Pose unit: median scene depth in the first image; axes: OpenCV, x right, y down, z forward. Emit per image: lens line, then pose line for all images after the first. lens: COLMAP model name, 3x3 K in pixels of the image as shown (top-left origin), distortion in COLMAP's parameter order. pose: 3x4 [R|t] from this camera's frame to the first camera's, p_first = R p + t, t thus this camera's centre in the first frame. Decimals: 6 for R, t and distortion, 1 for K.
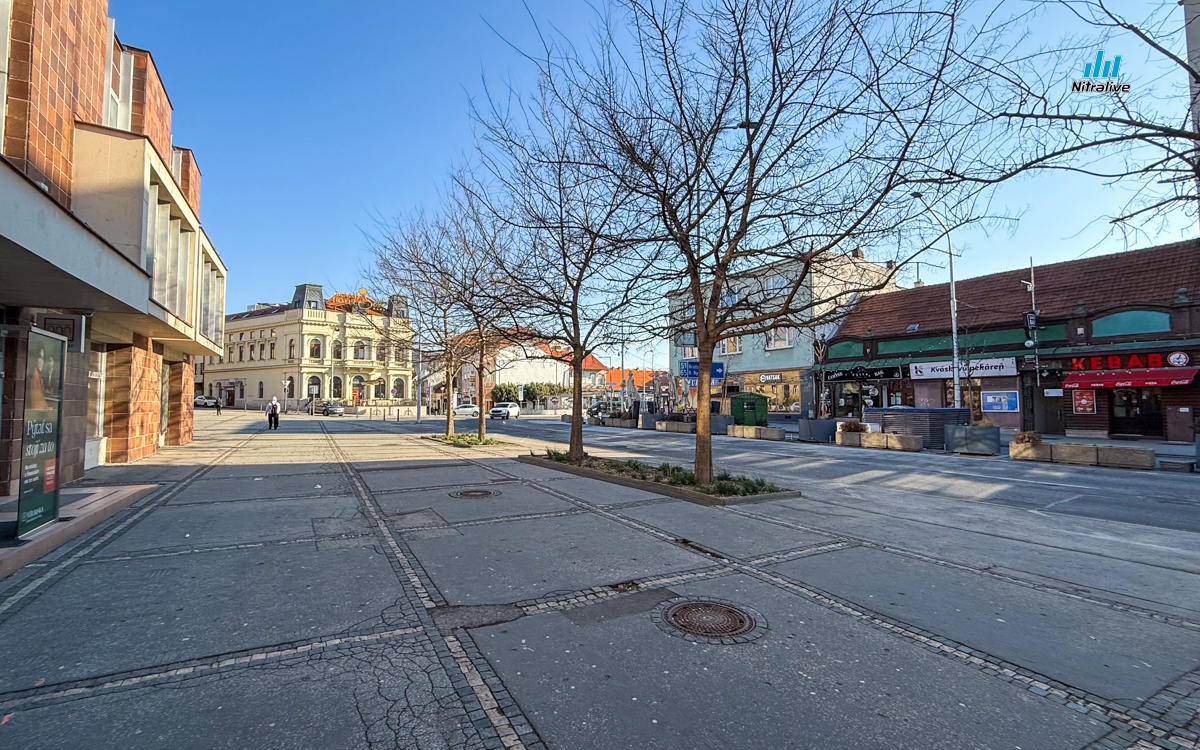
lens RADIAL K [[524.8, 0, 589.4], [0, 524.8, 378.7], [0, 0, 1]] dist [-0.000096, -0.000233]
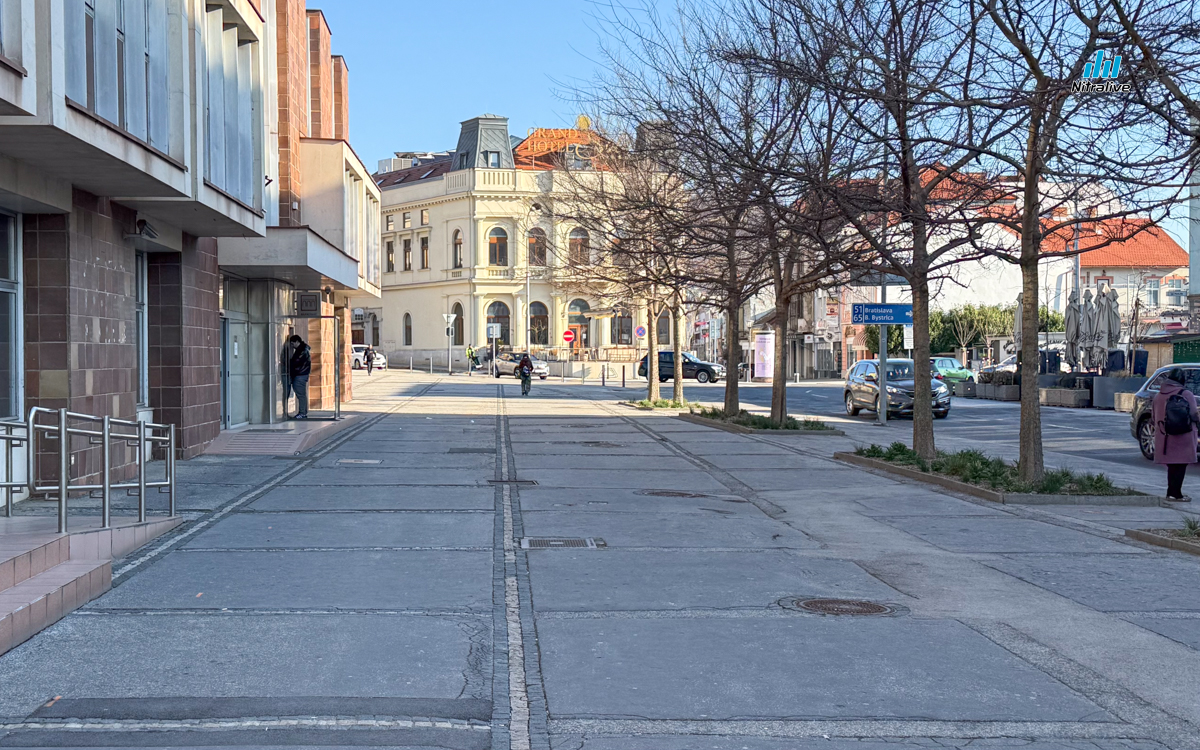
lens RADIAL K [[1542.2, 0, 589.2], [0, 1542.2, 373.6], [0, 0, 1]] dist [0.107294, 0.000000]
pose [[0.906830, 0.003242, -0.421484, 0.806509], [0.021485, 0.998315, 0.053904, -0.062930], [0.420949, -0.057938, 0.905232, -1.382354]]
